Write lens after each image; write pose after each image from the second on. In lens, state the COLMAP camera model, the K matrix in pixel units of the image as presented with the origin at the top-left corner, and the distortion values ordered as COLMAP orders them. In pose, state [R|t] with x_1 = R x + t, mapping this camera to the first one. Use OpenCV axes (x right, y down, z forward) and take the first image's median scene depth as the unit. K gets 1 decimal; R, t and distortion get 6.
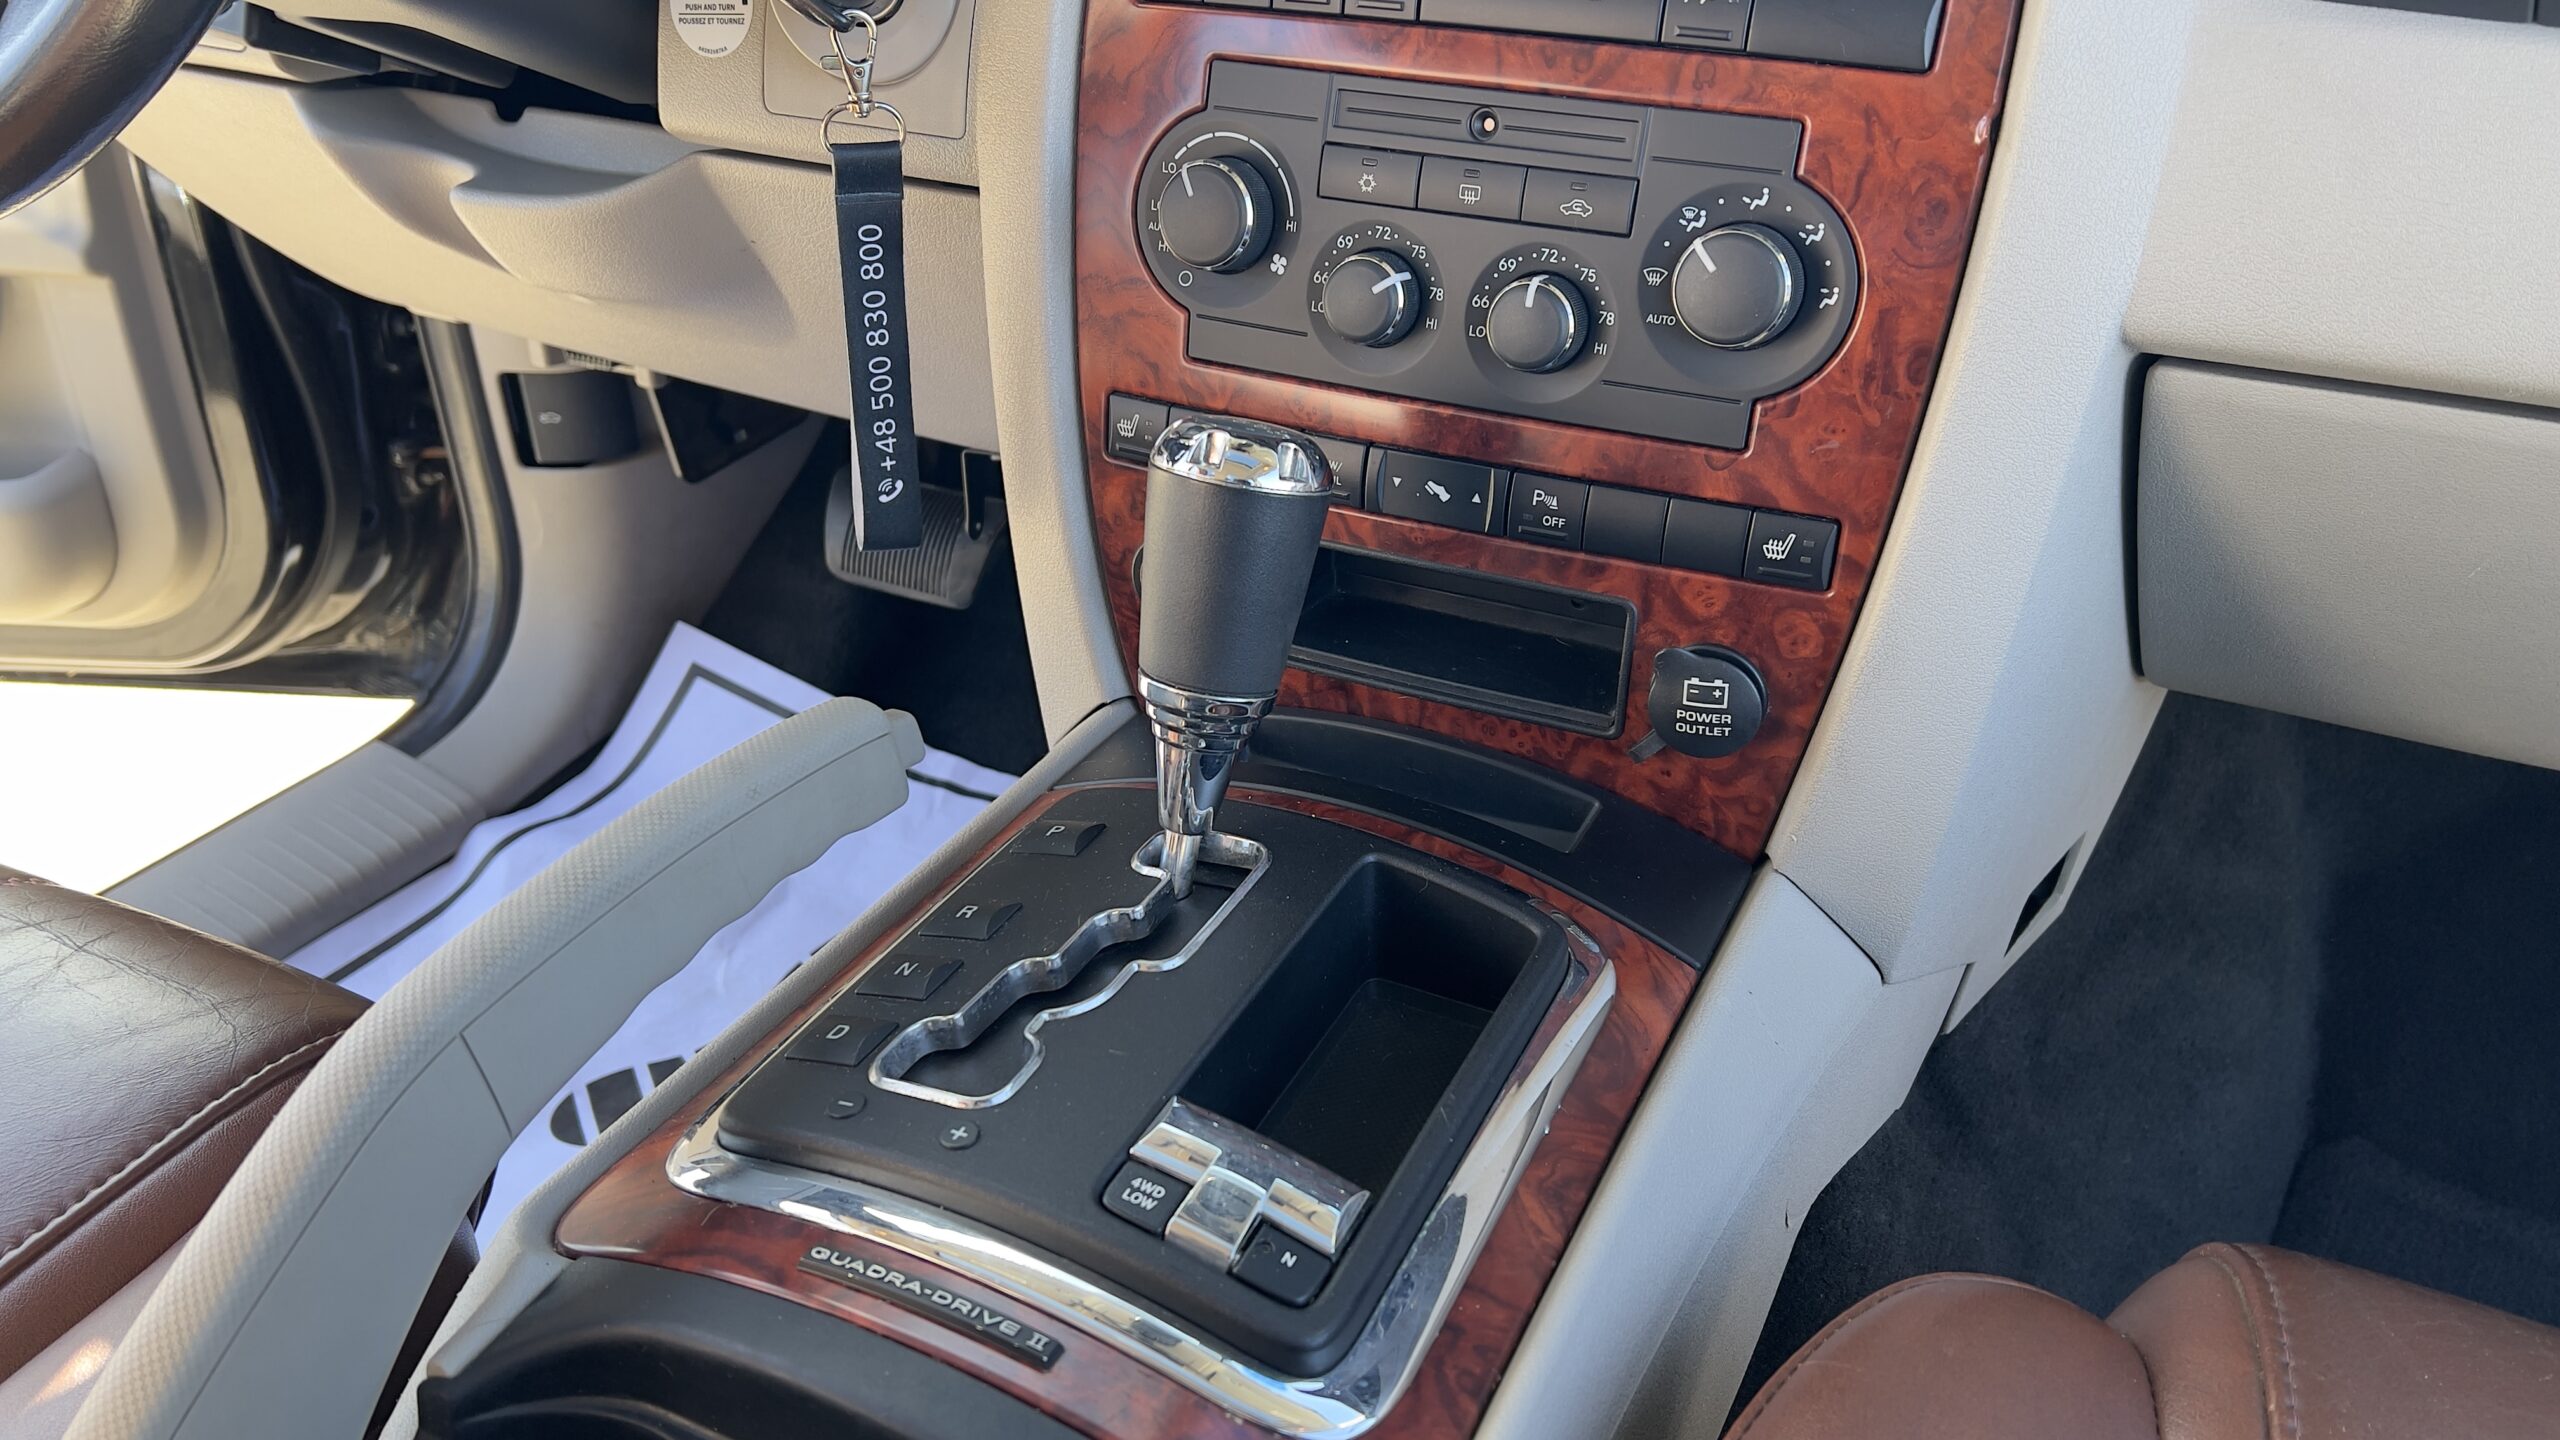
lens RADIAL K [[1931.9, 0, 1264.3], [0, 1931.9, 718.1], [0, 0, 1]] dist [0.064036, -0.069253]
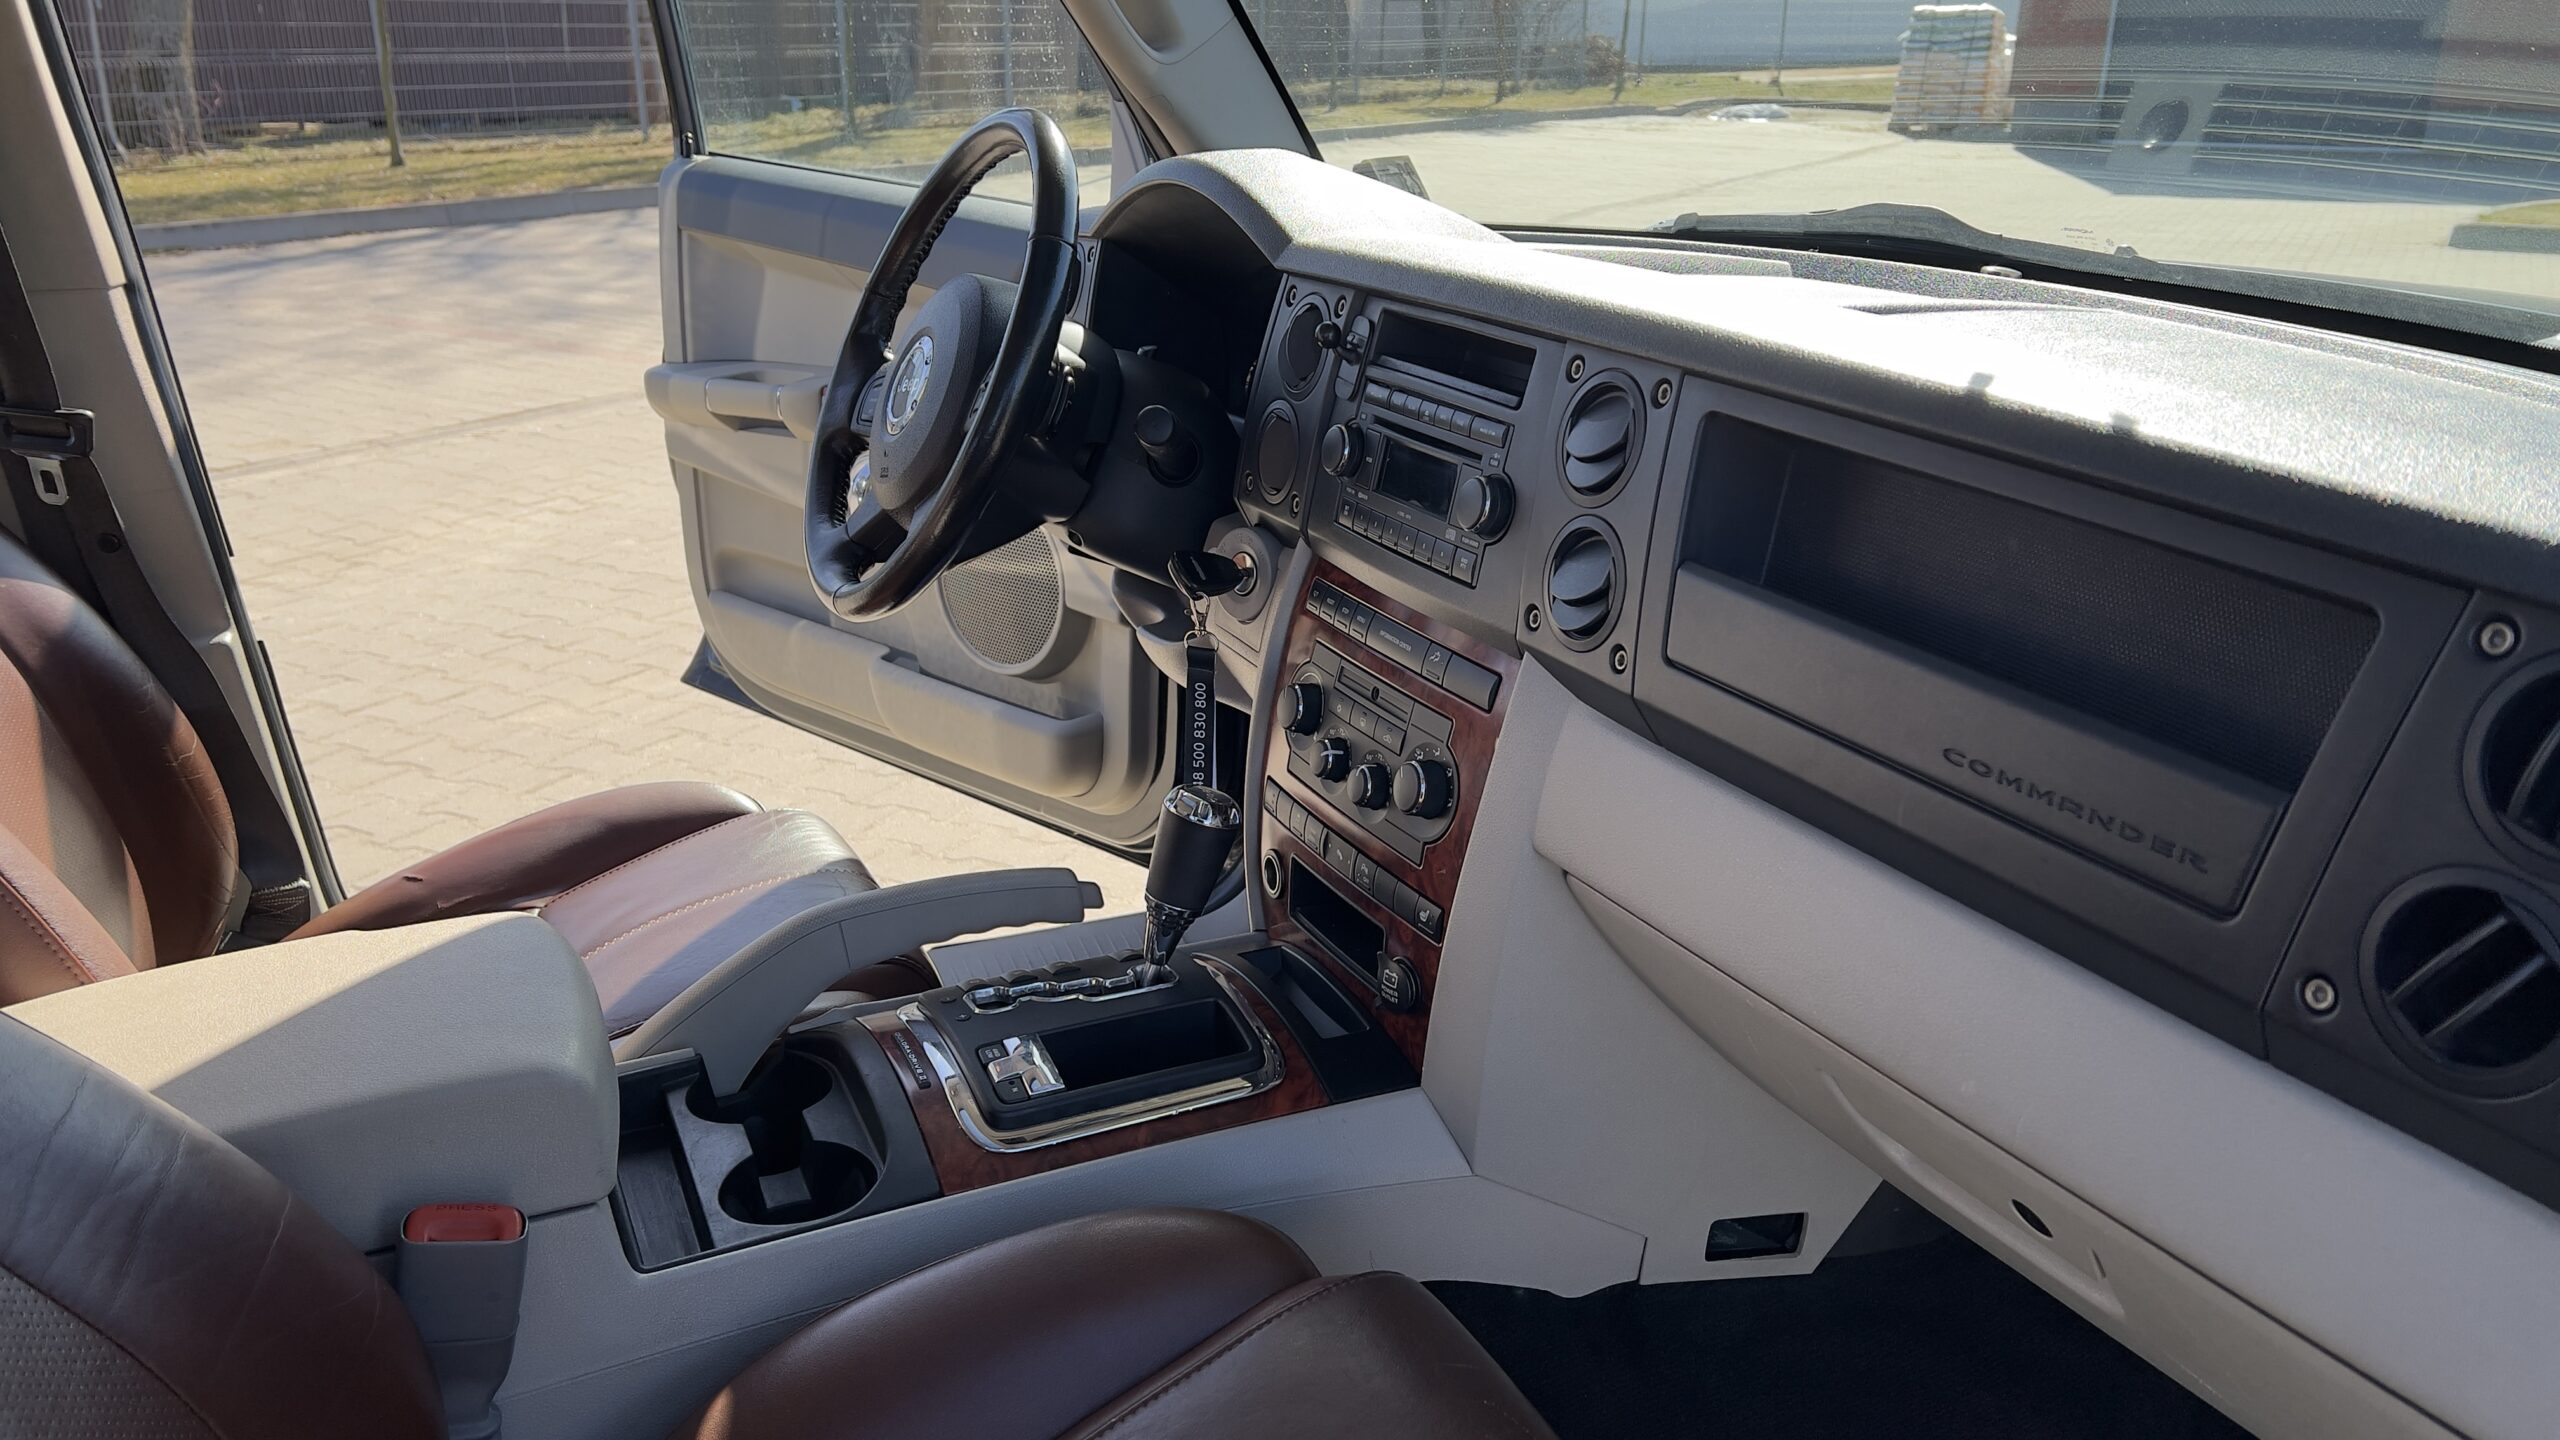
lens RADIAL K [[1931.9, 0, 1302.7], [0, 1931.9, 736.4], [0, 0, 1]] dist [0.064036, -0.069253]
pose [[0.788695, 0.213753, -0.576429, 1.249754], [-0.319598, 0.943513, -0.087412, -0.044454], [0.525184, 0.253167, 0.812458, -0.746374]]
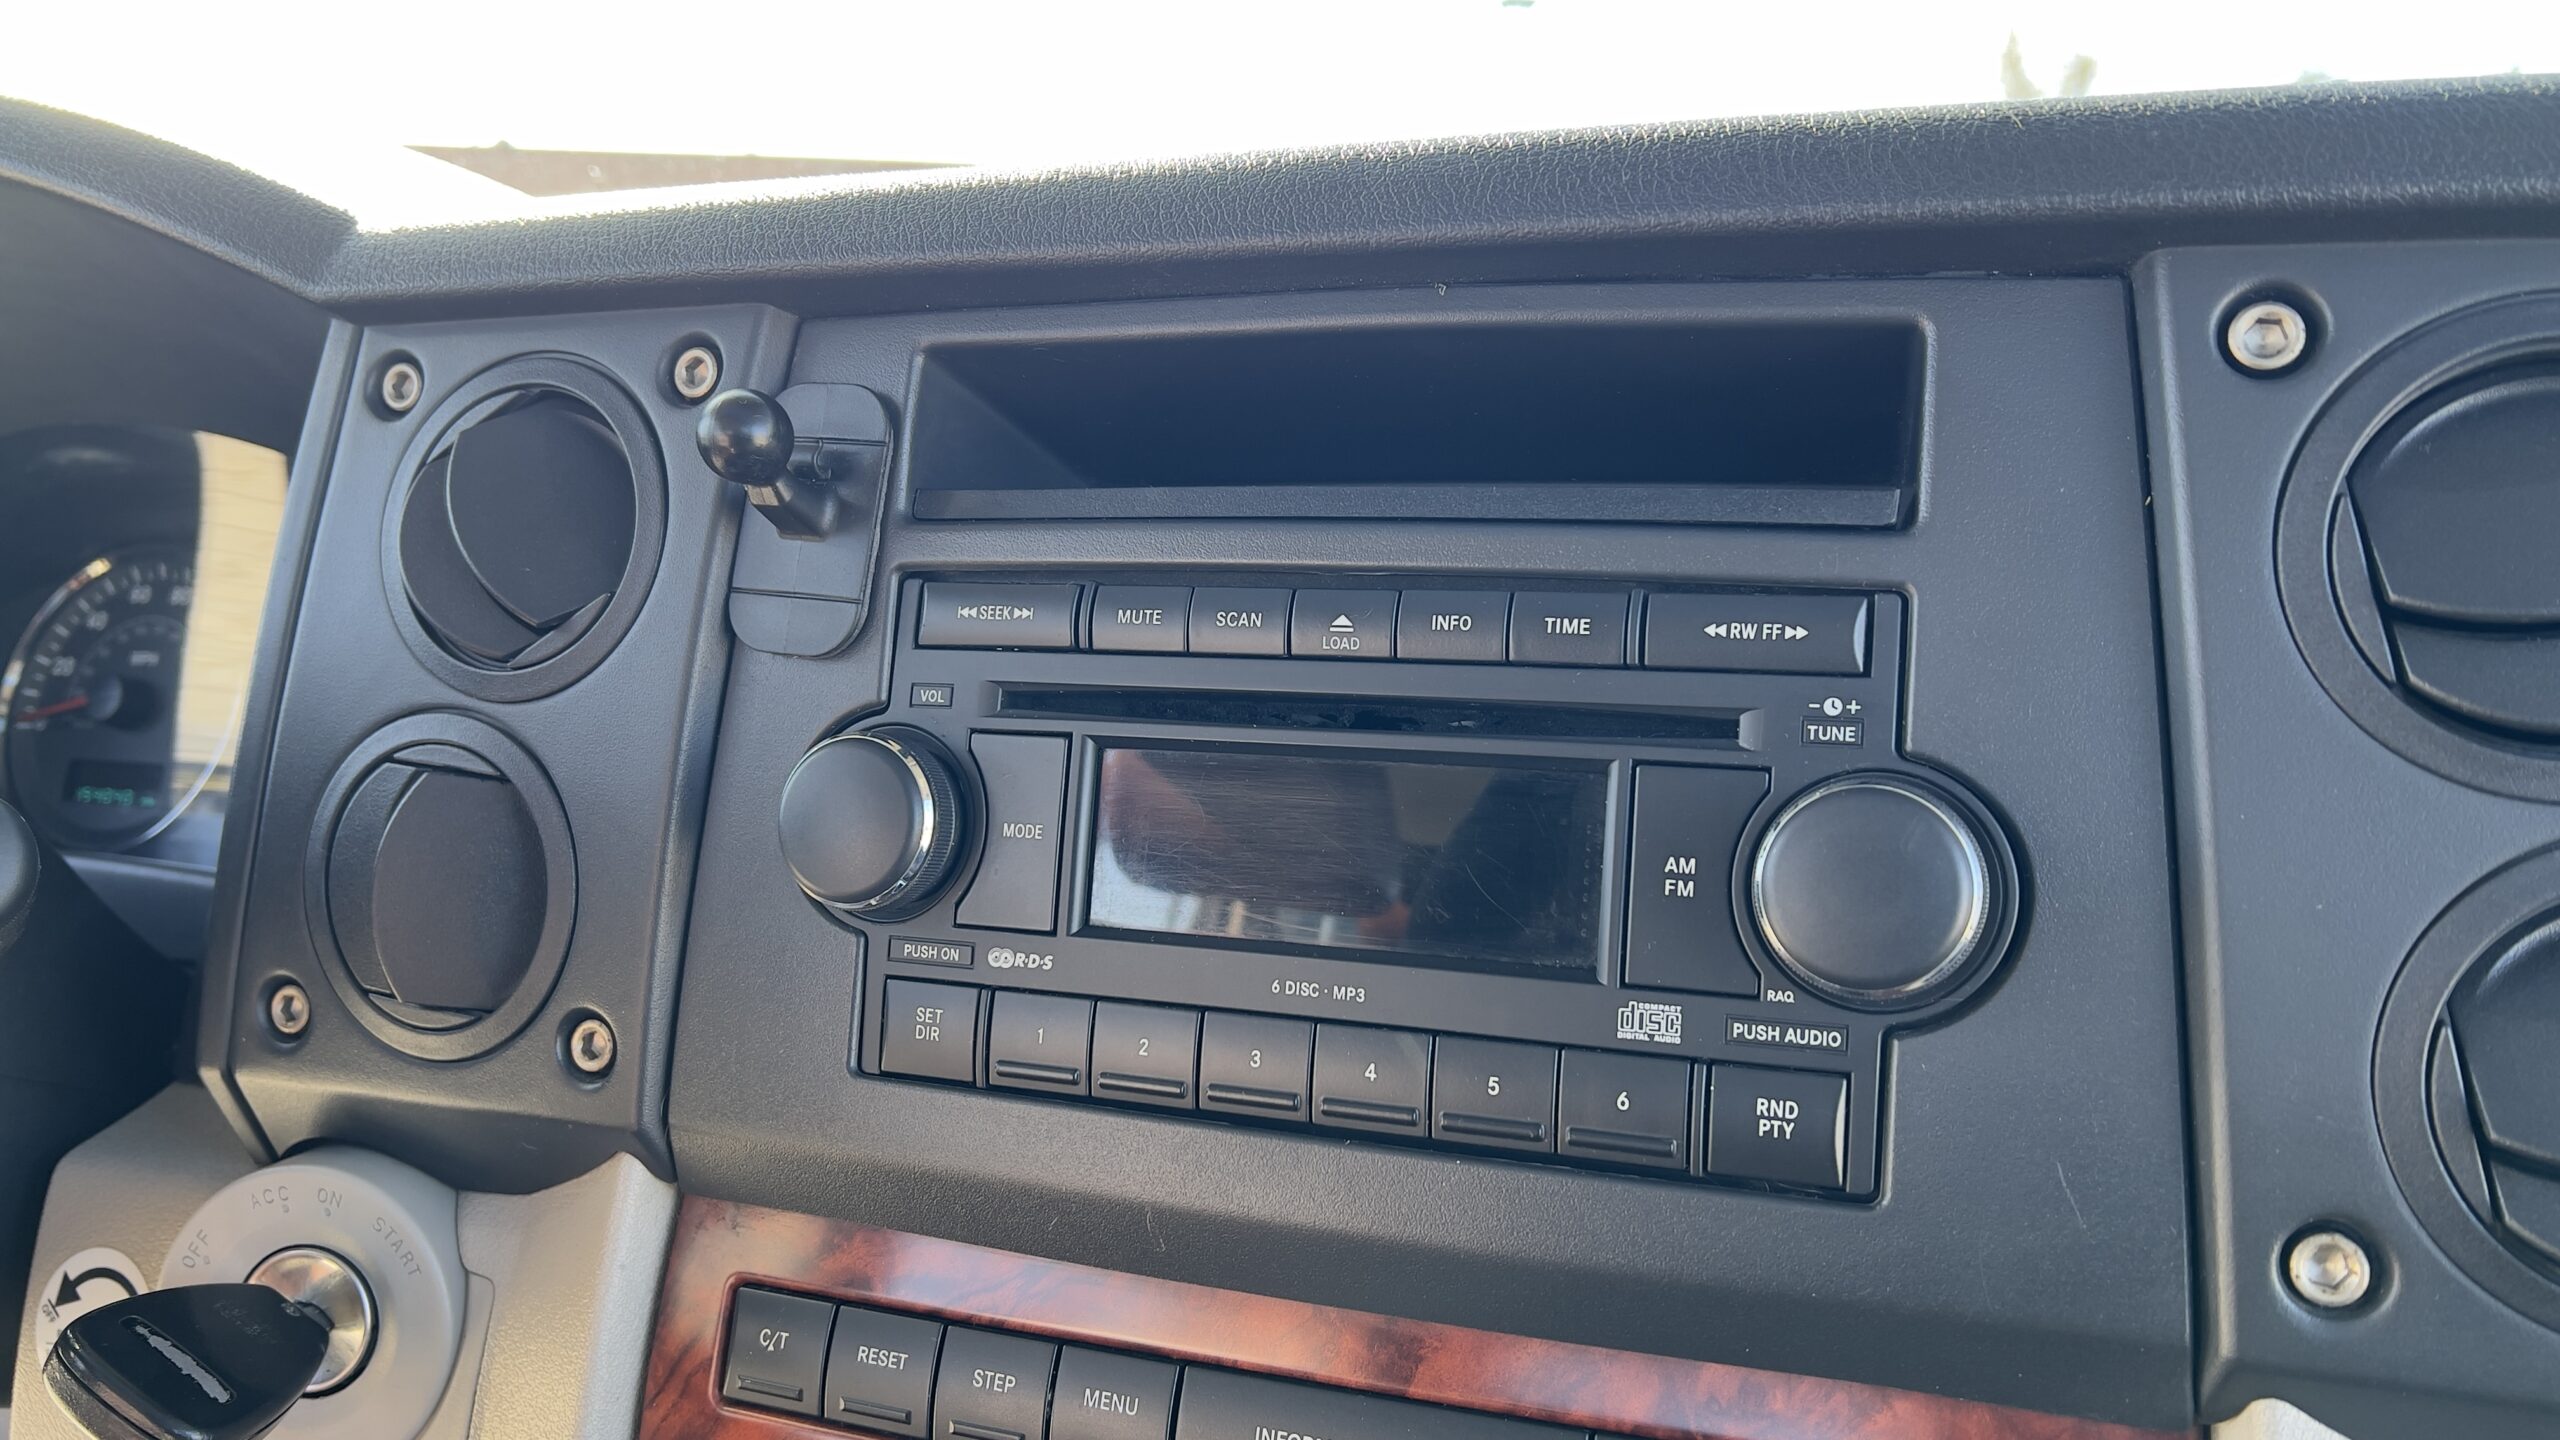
lens RADIAL K [[1931.9, 0, 1261.7], [0, 1931.9, 727.1], [0, 0, 1]] dist [0.064036, -0.069253]
pose [[0.995829, -0.020976, 0.088795, 0.055558], [0.052724, 0.926572, -0.372404, -0.336620], [-0.074464, 0.375533, 0.923813, 0.345150]]
